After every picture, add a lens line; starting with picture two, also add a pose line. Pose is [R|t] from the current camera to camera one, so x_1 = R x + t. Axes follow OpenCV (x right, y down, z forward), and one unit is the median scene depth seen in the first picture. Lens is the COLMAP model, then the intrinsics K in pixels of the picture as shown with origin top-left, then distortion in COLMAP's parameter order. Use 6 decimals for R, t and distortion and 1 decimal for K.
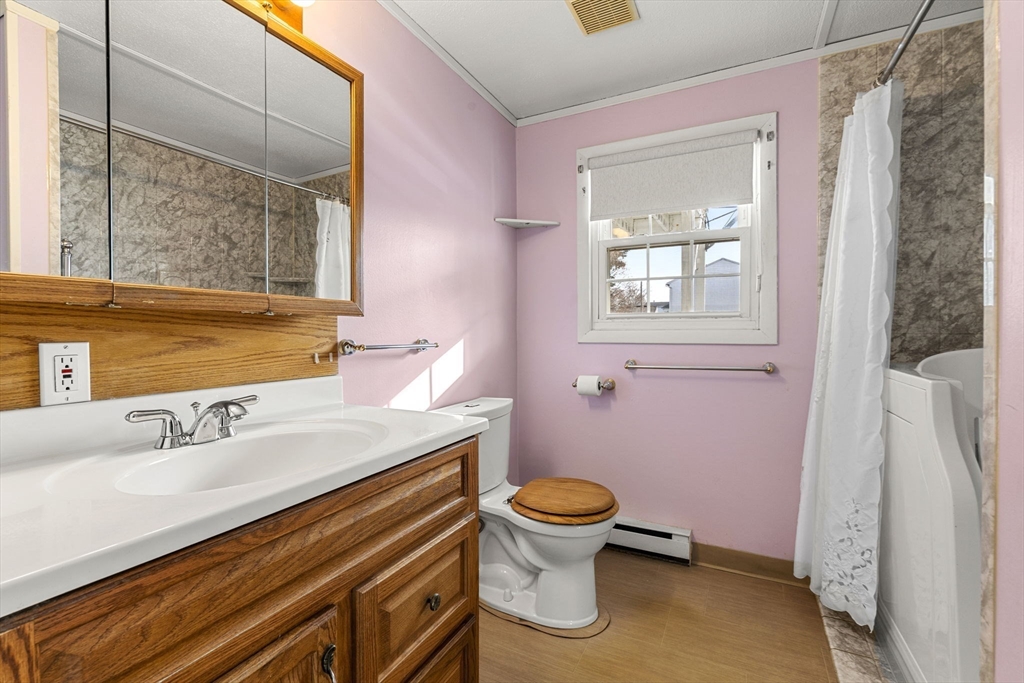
lens RADIAL K [[454.3, 0, 517.6], [0, 454.3, 337.7], [0, 0, 1]] dist [-0.002283, -0.000272]
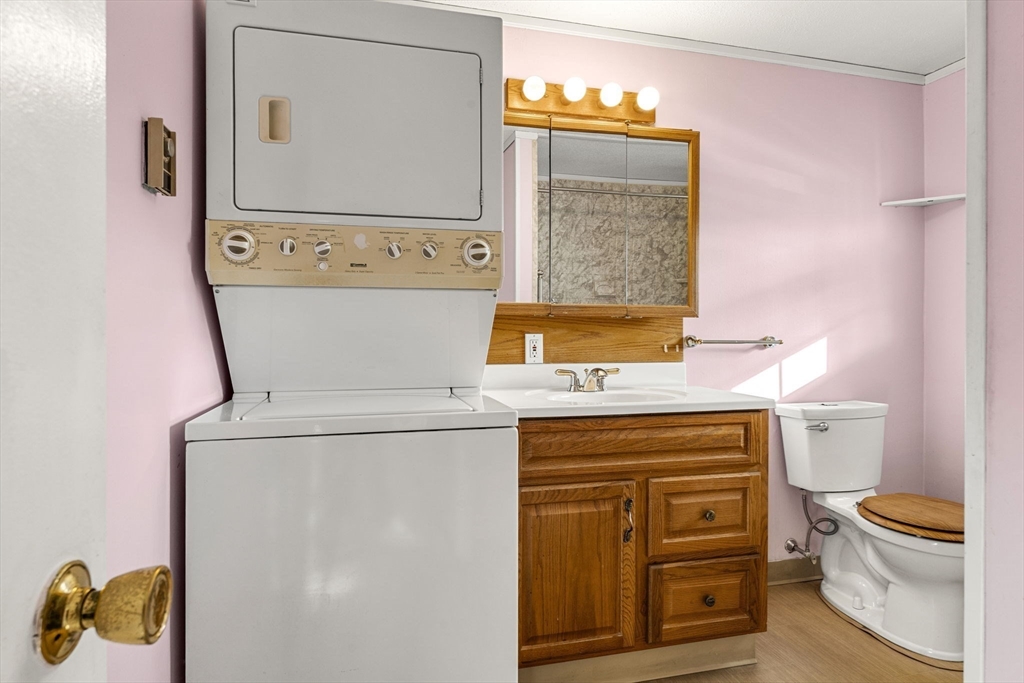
lens RADIAL K [[695.2, 0, 491.5], [0, 695.2, 330.6], [0, 0, 1]] dist [-0.002800, -0.000098]
pose [[0.642146, 0.002559, -0.766578, 0.937456], [-0.014267, 0.999861, -0.008613, 0.019361], [0.766449, 0.016467, 0.642094, -0.848935]]
